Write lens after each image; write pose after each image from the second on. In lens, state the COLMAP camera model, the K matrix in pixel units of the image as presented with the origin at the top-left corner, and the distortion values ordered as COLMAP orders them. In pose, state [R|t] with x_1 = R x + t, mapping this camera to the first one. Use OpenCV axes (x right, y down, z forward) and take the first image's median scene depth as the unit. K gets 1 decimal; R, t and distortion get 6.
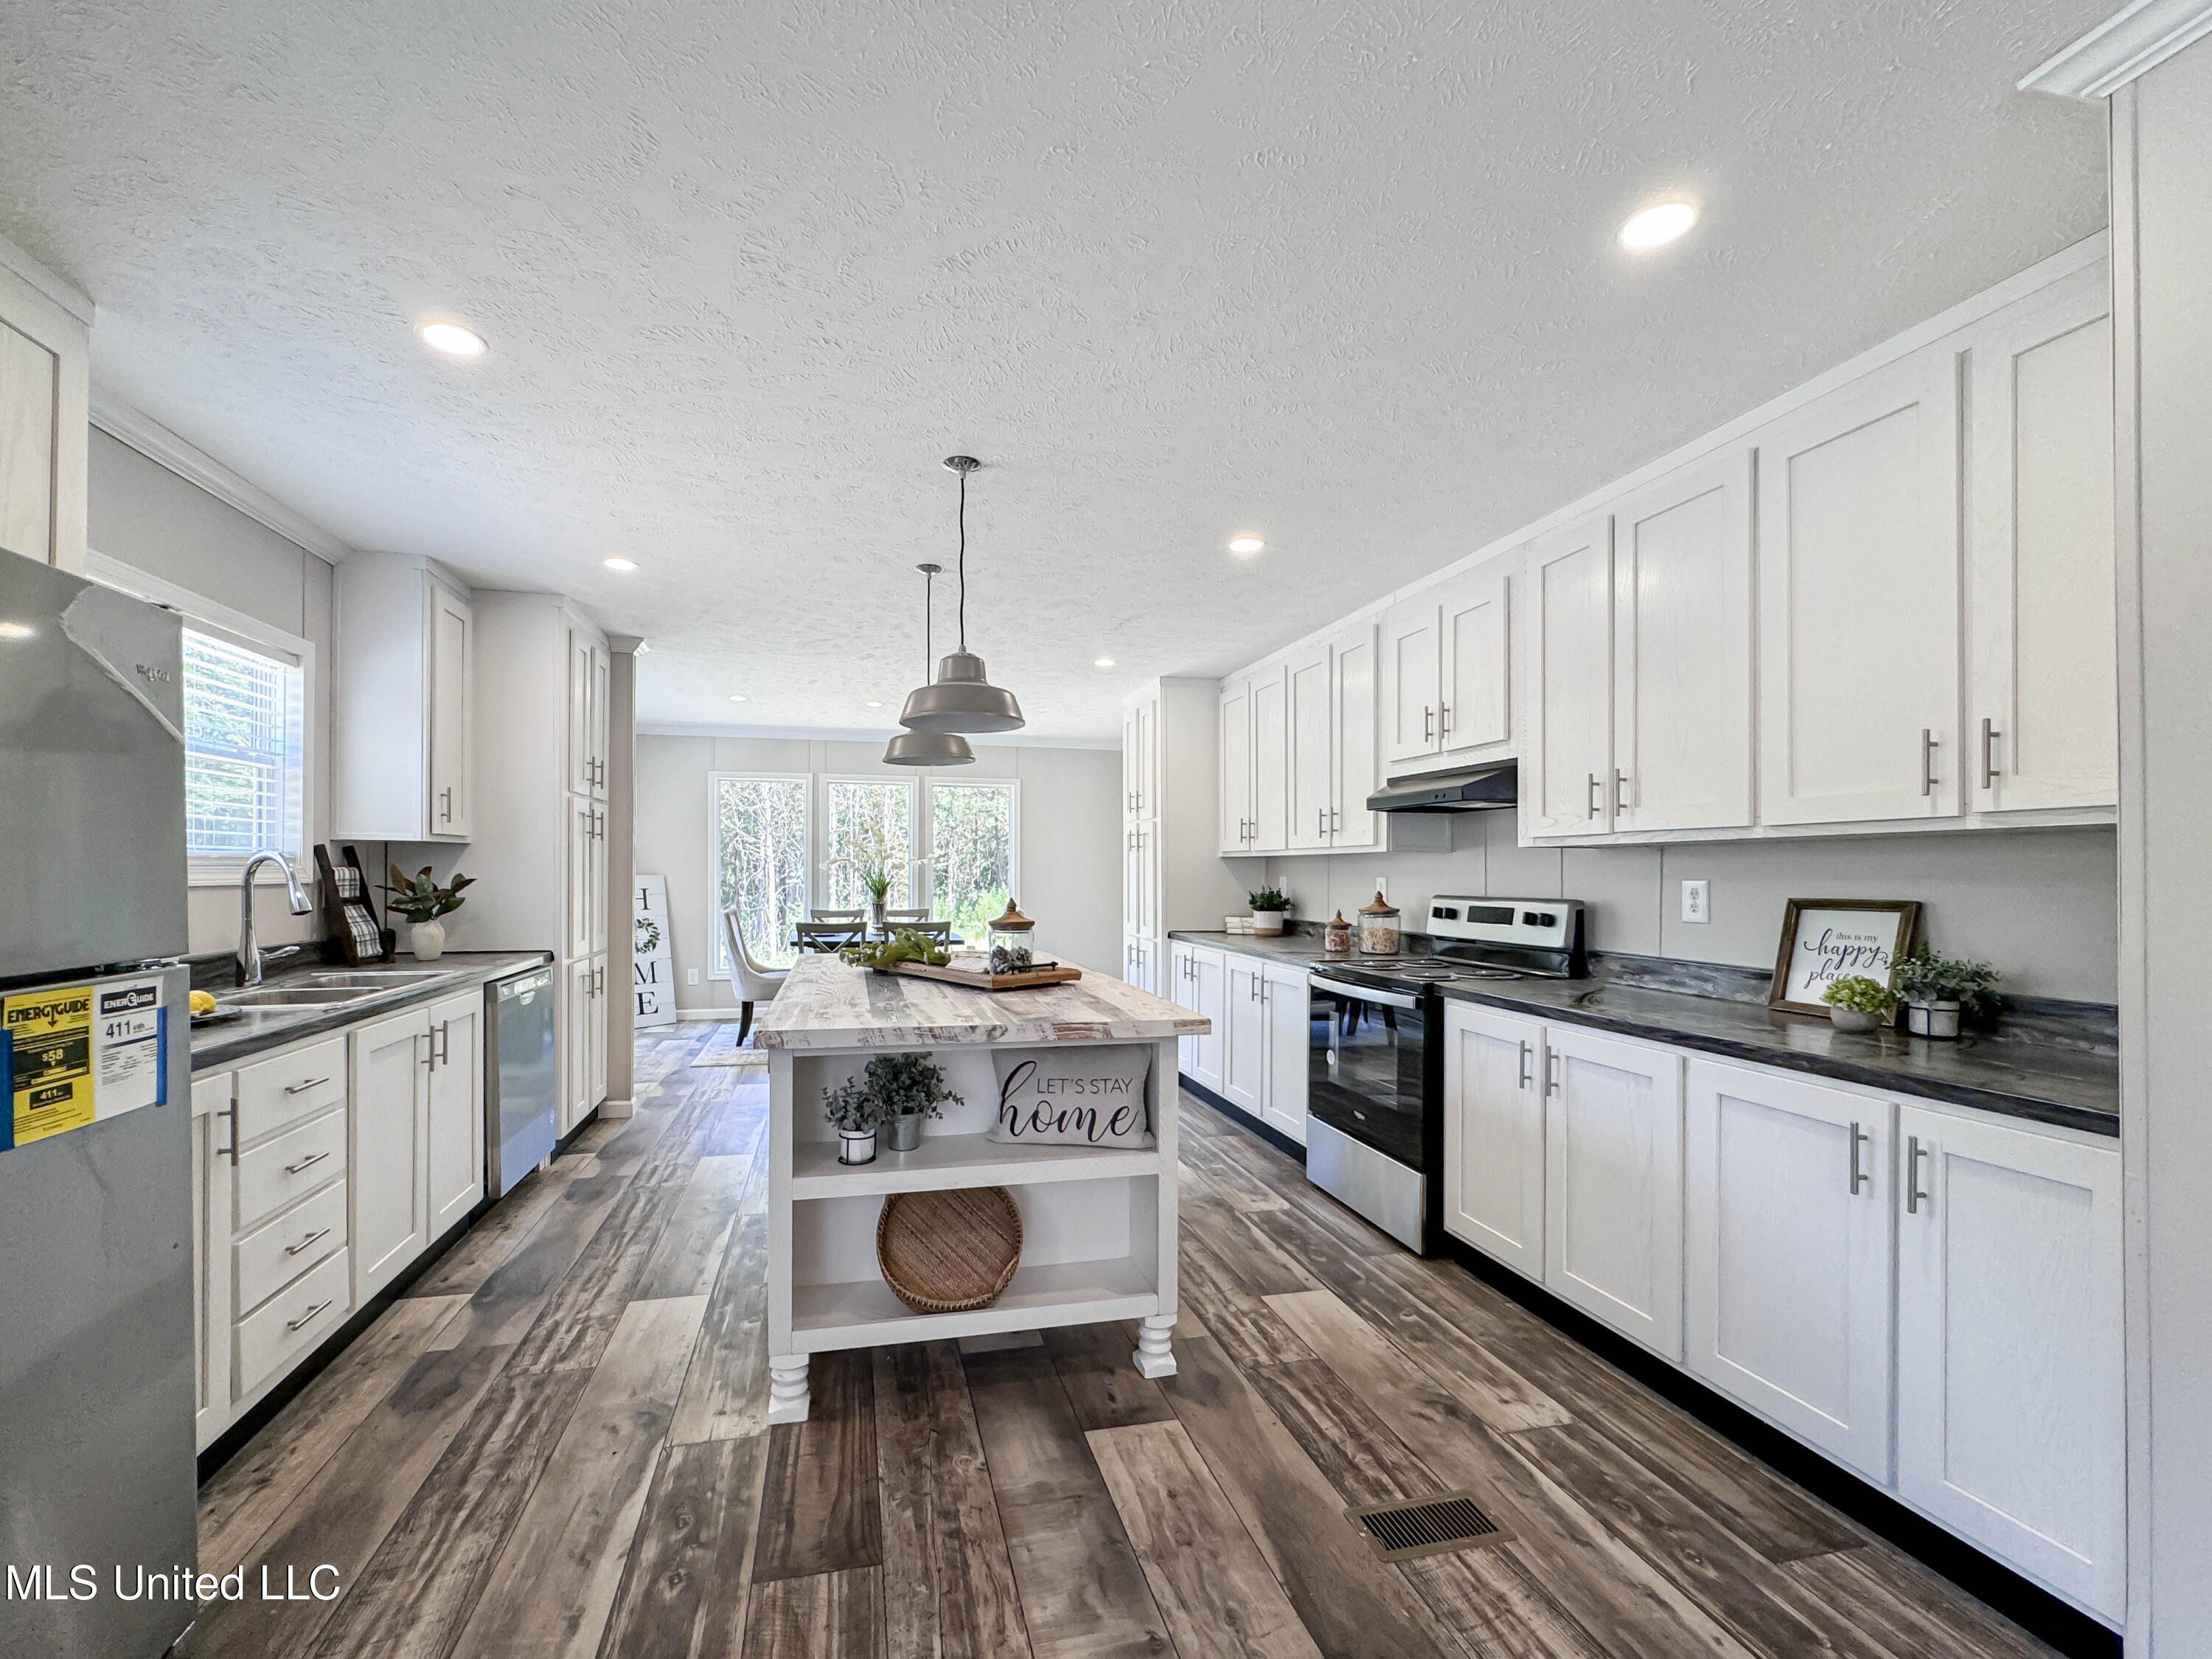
lens RADIAL K [[904.4, 0, 1059.2], [0, 904.4, 872.4], [0, 0, 1]] dist [-0.002012, 0.000473]
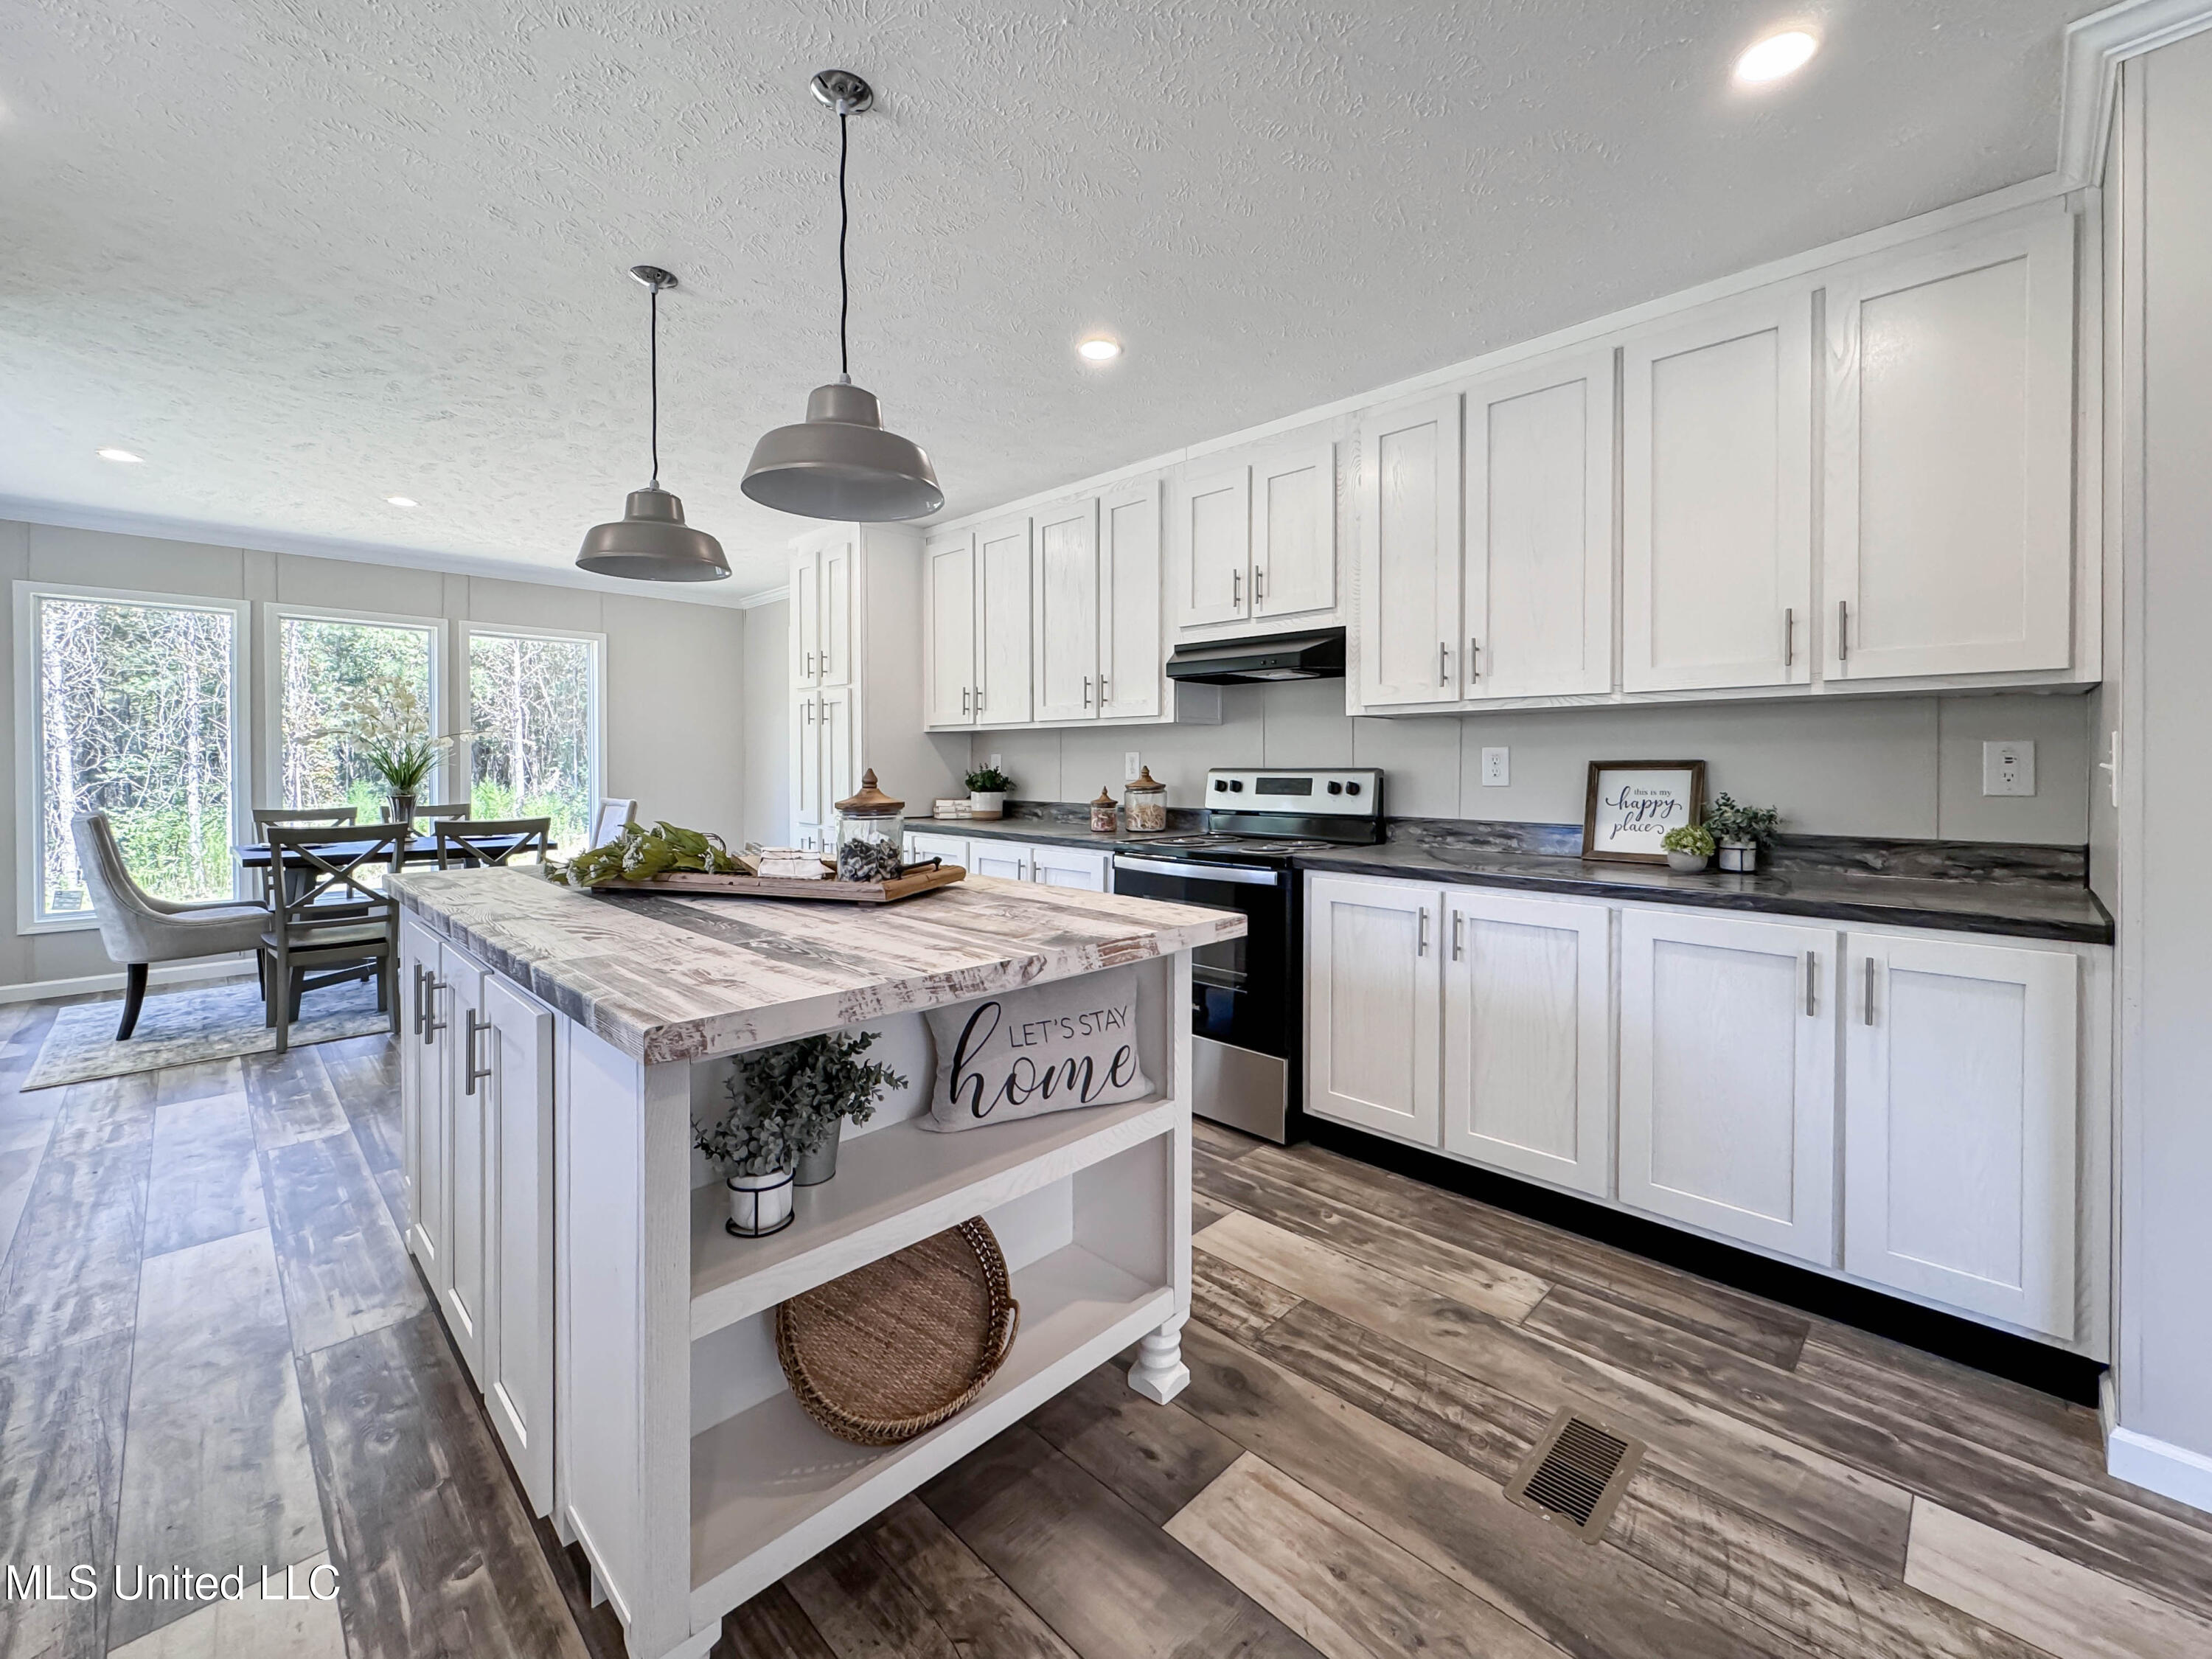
lens RADIAL K [[904.4, 0, 1118.5], [0, 904.4, 769.8], [0, 0, 1]] dist [-0.002012, 0.000473]
pose [[0.841897, -0.008637, 0.539569, -0.312854], [0.003800, 0.999942, 0.010078, 0.026826], [-0.539624, -0.006435, 0.841881, 0.372867]]
